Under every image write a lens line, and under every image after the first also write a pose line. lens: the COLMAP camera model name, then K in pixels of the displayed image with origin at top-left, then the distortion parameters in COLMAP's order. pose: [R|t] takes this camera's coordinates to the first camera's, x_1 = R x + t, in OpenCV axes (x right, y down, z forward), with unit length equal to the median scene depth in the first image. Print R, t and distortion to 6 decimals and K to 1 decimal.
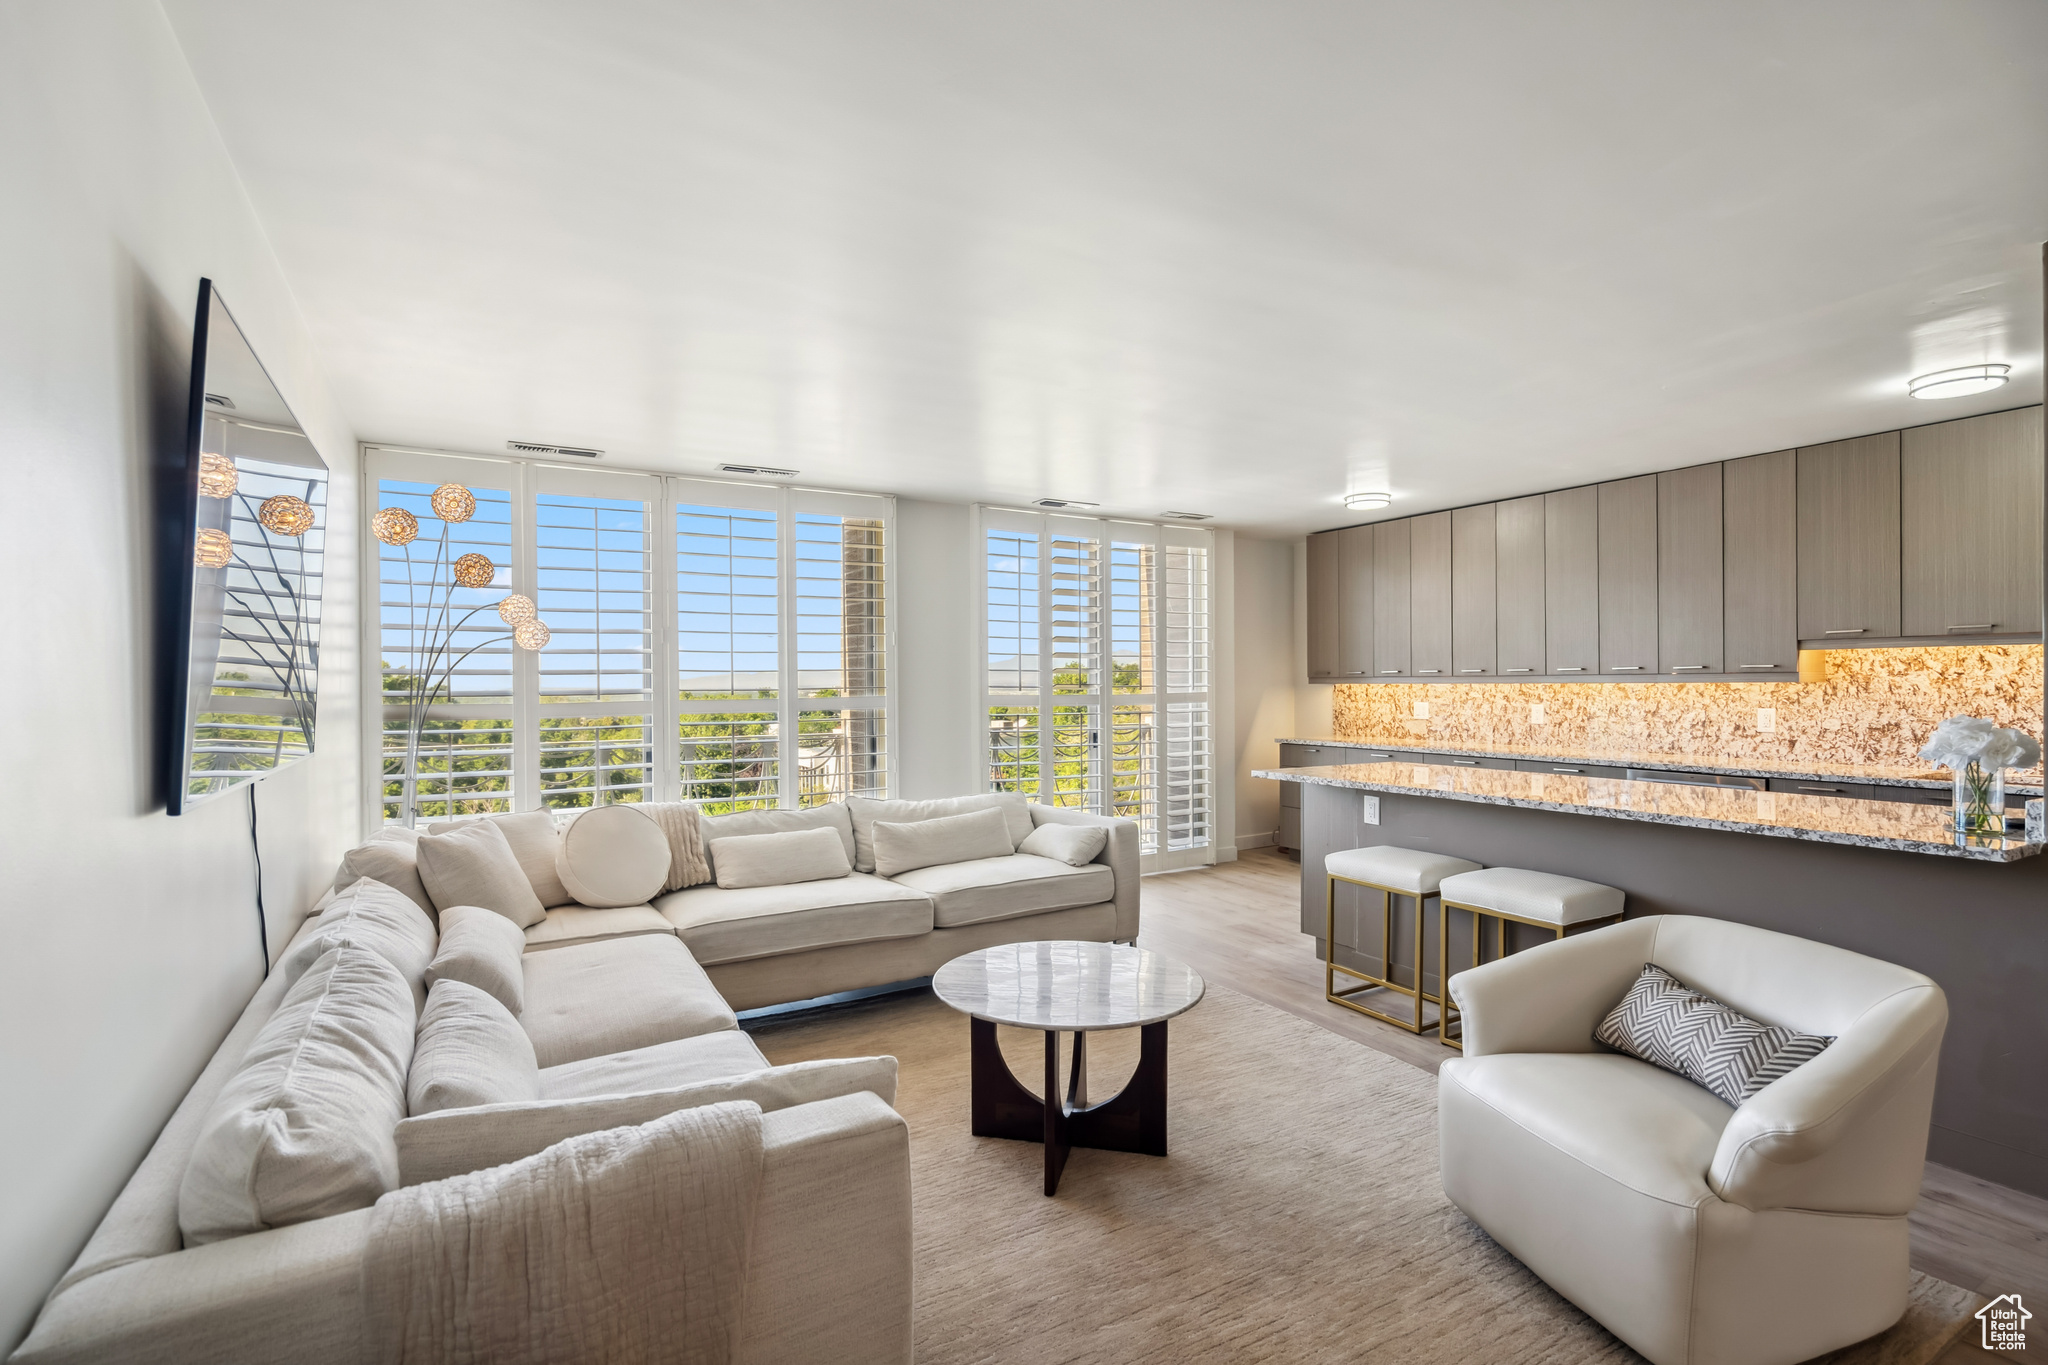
lens RADIAL K [[944.3, 0, 1024.0], [0, 944.3, 682.5], [0, 0, 1]] dist [-0.001201, -0.000314]
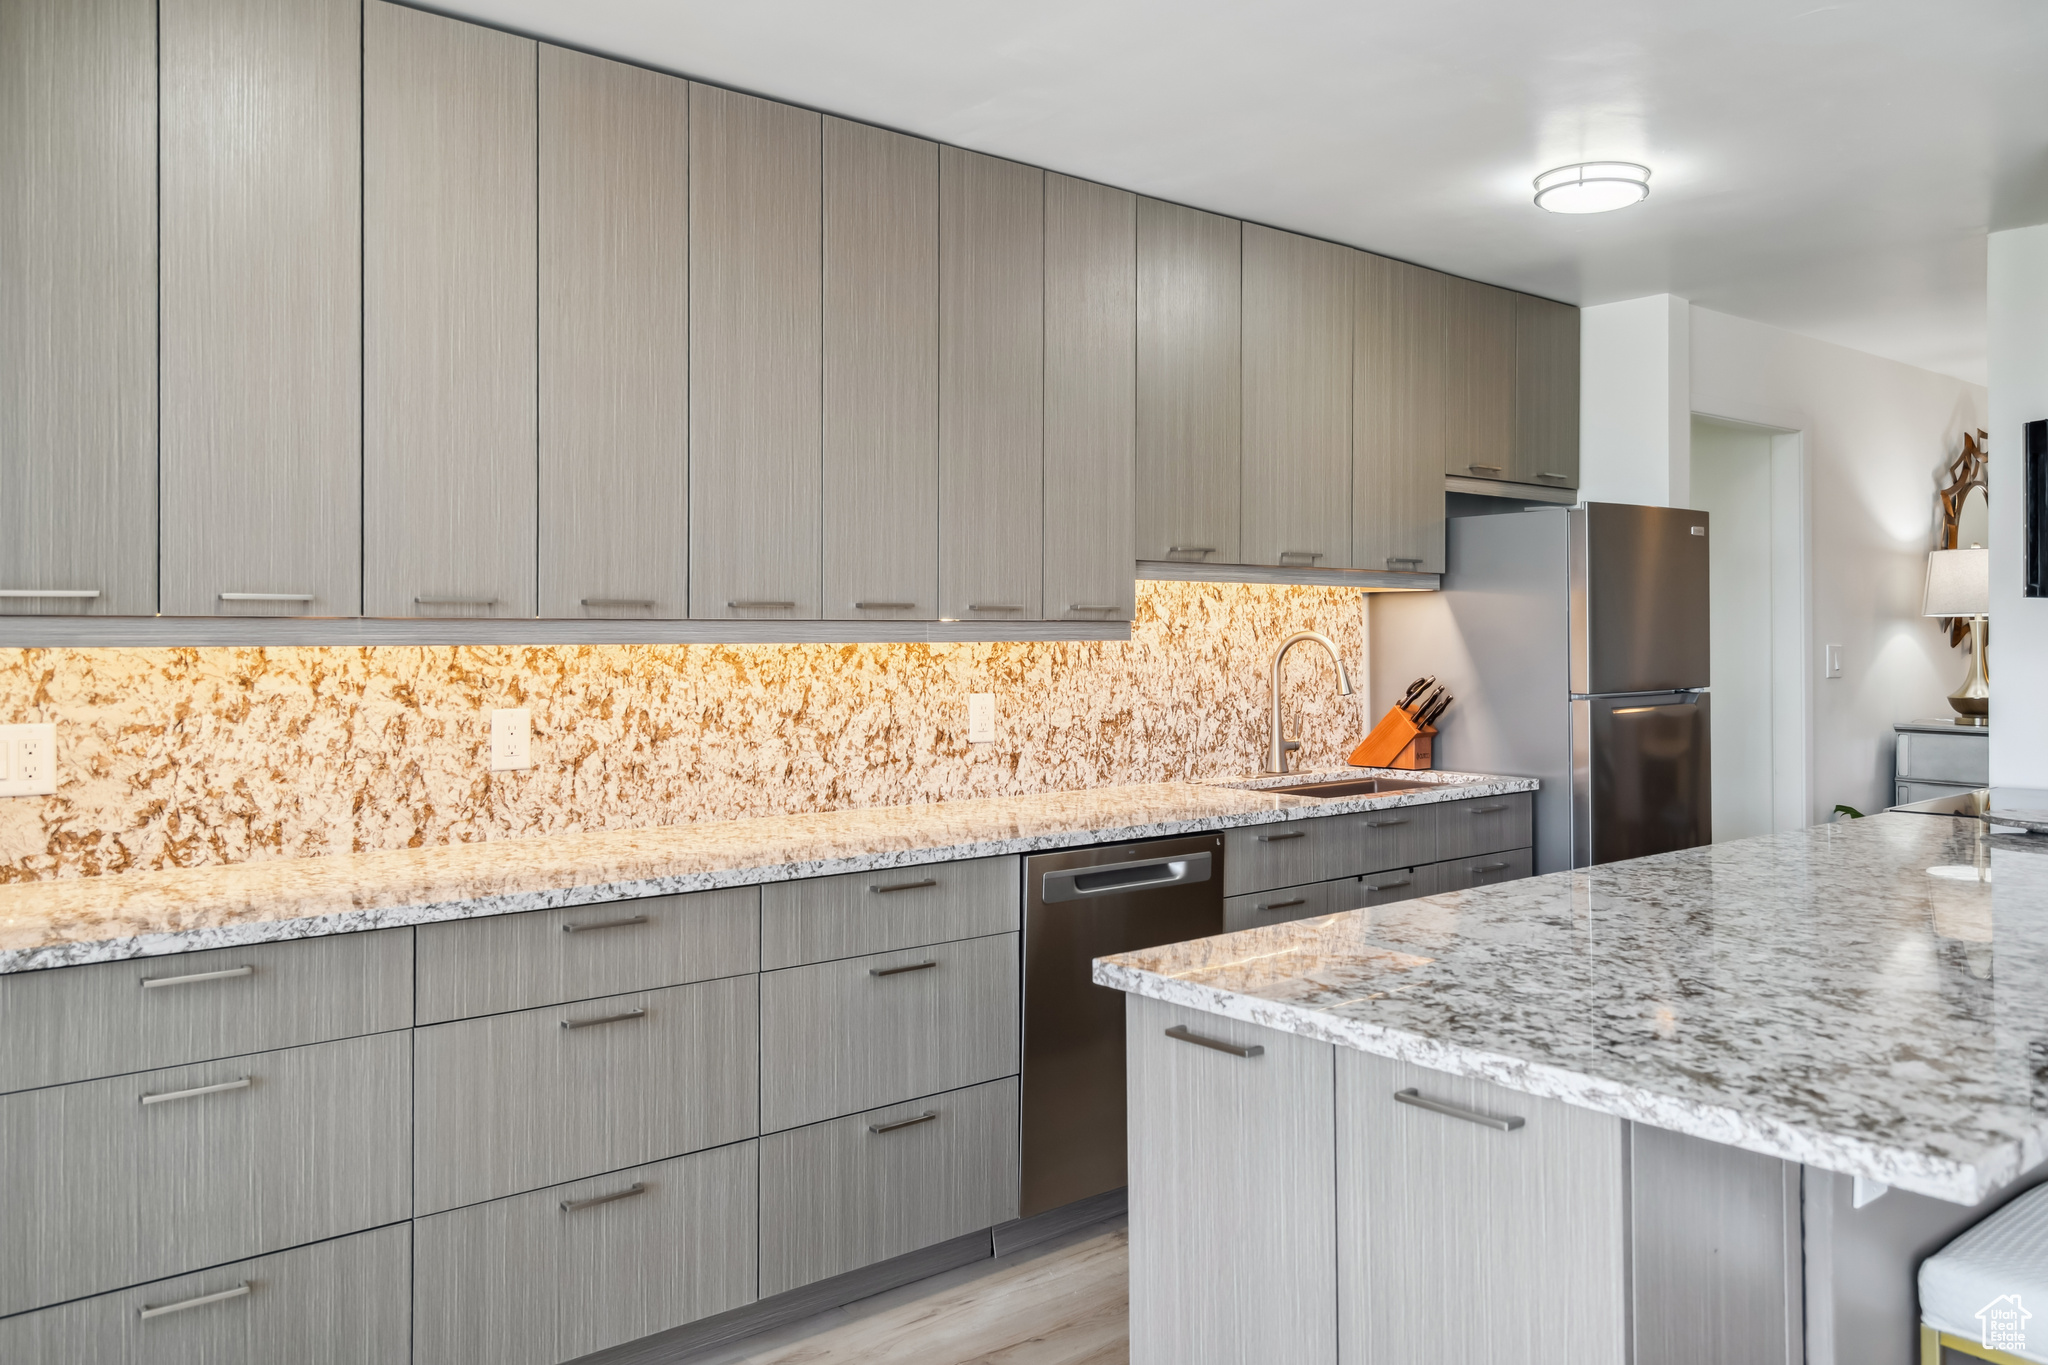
lens RADIAL K [[1508.9, 0, 1021.4], [0, 1508.9, 624.4], [0, 0, 1]] dist [0.005330, -0.002375]
pose [[-0.158712, 0.011164, 0.987262, 0.003959], [0.000780, 0.999937, -0.011182, 0.000130], [-0.987325, -0.001005, -0.158710, 1.096533]]
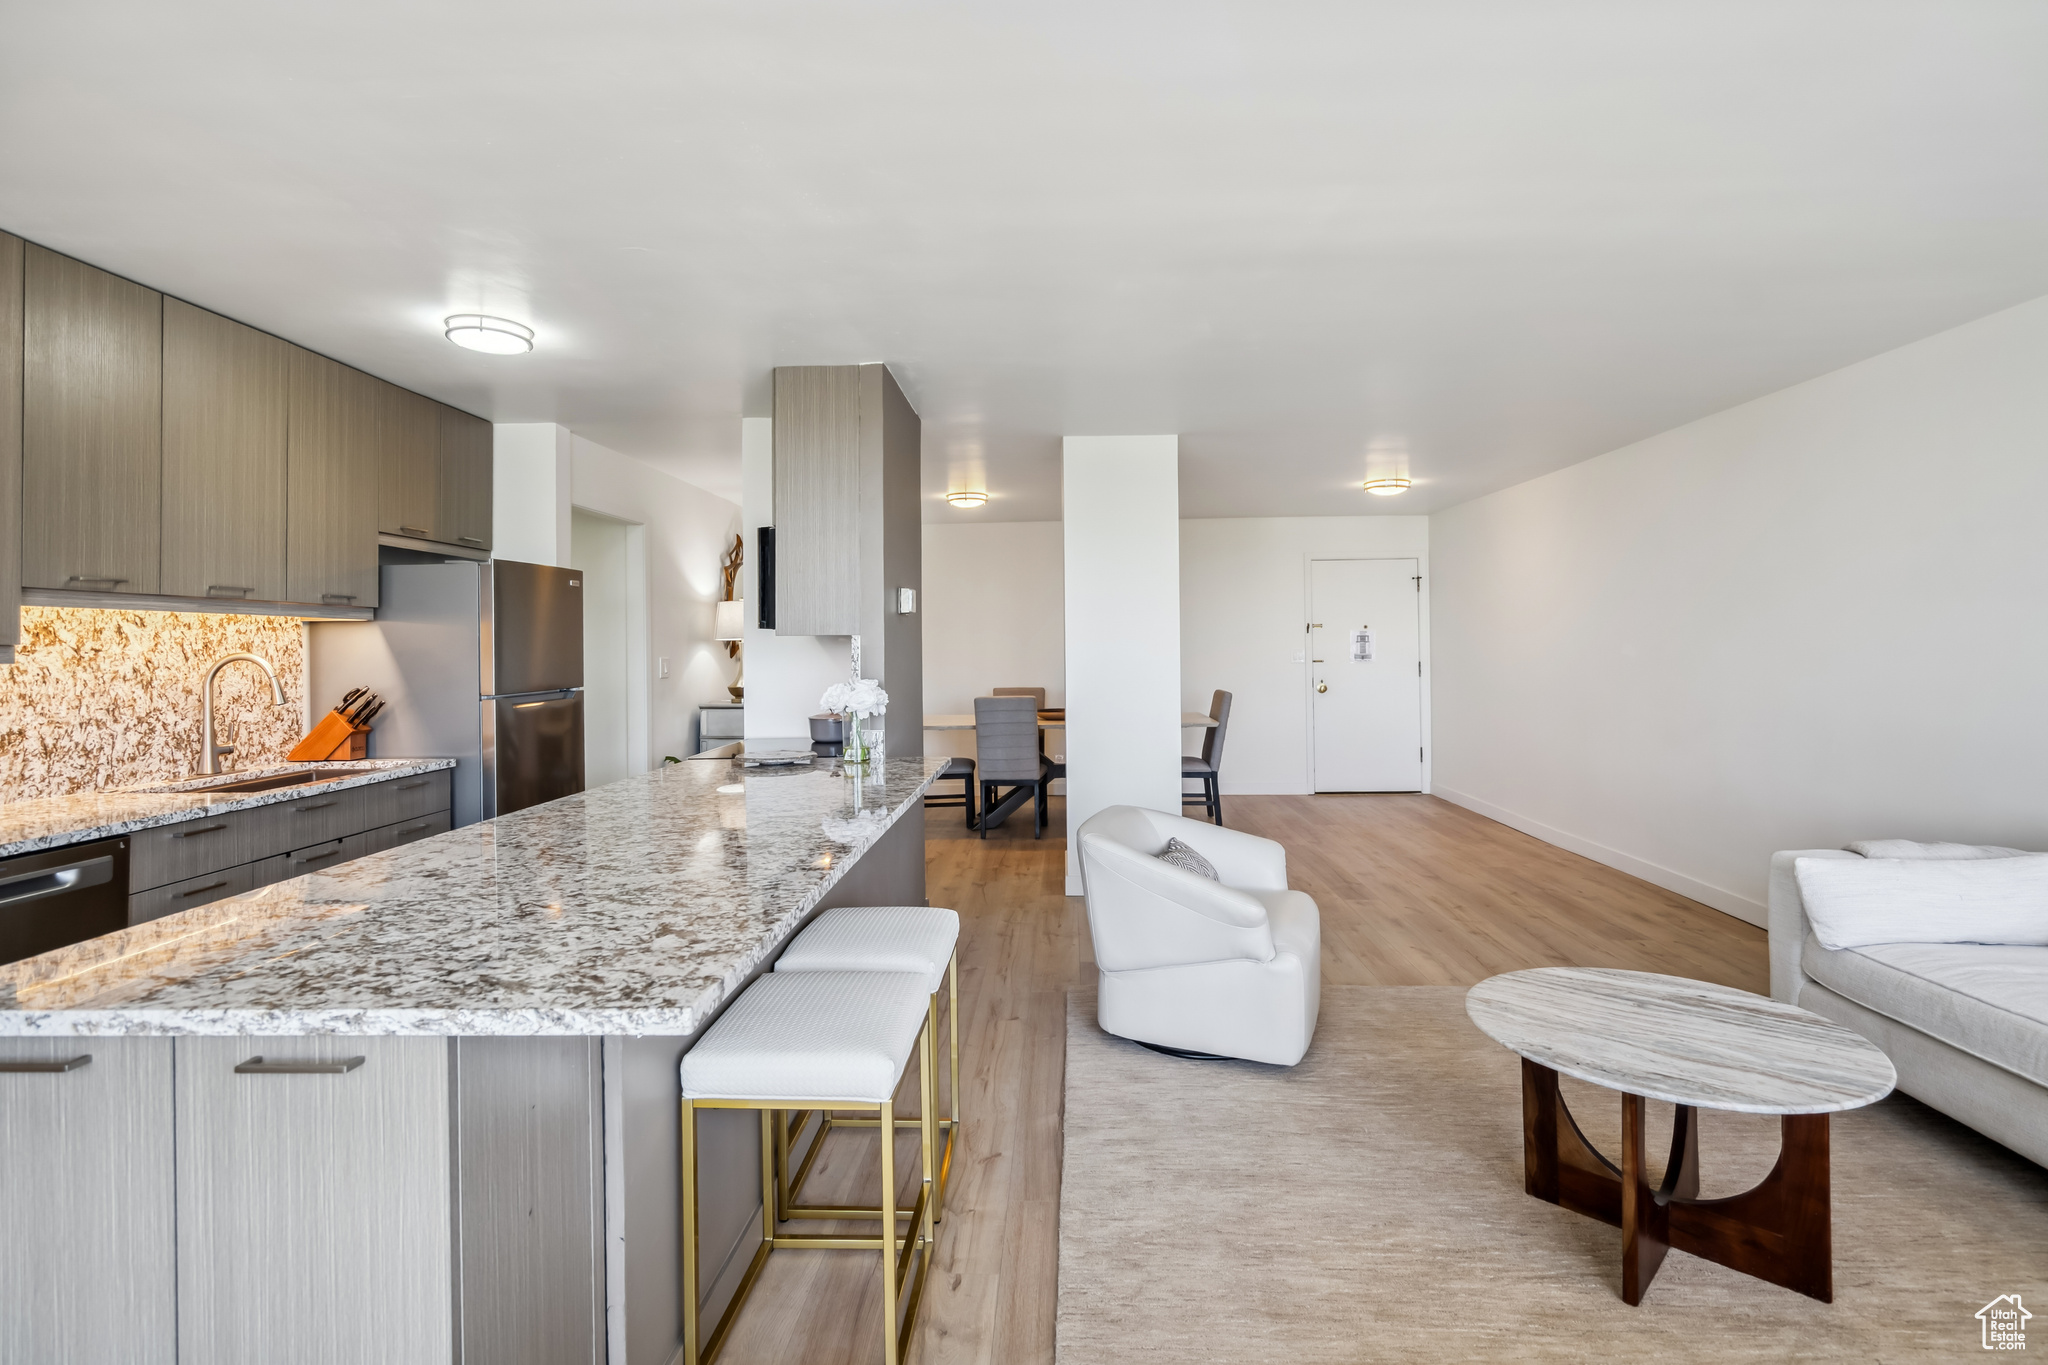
lens RADIAL K [[954.9, 0, 1025.7], [0, 954.9, 635.2], [0, 0, 1]] dist [-0.001444, 0.000301]
pose [[-0.841928, 0.020708, 0.539192, 0.028131], [0.014740, 0.999773, -0.015380, 0.000249], [-0.539388, -0.005001, -0.842043, 1.056358]]
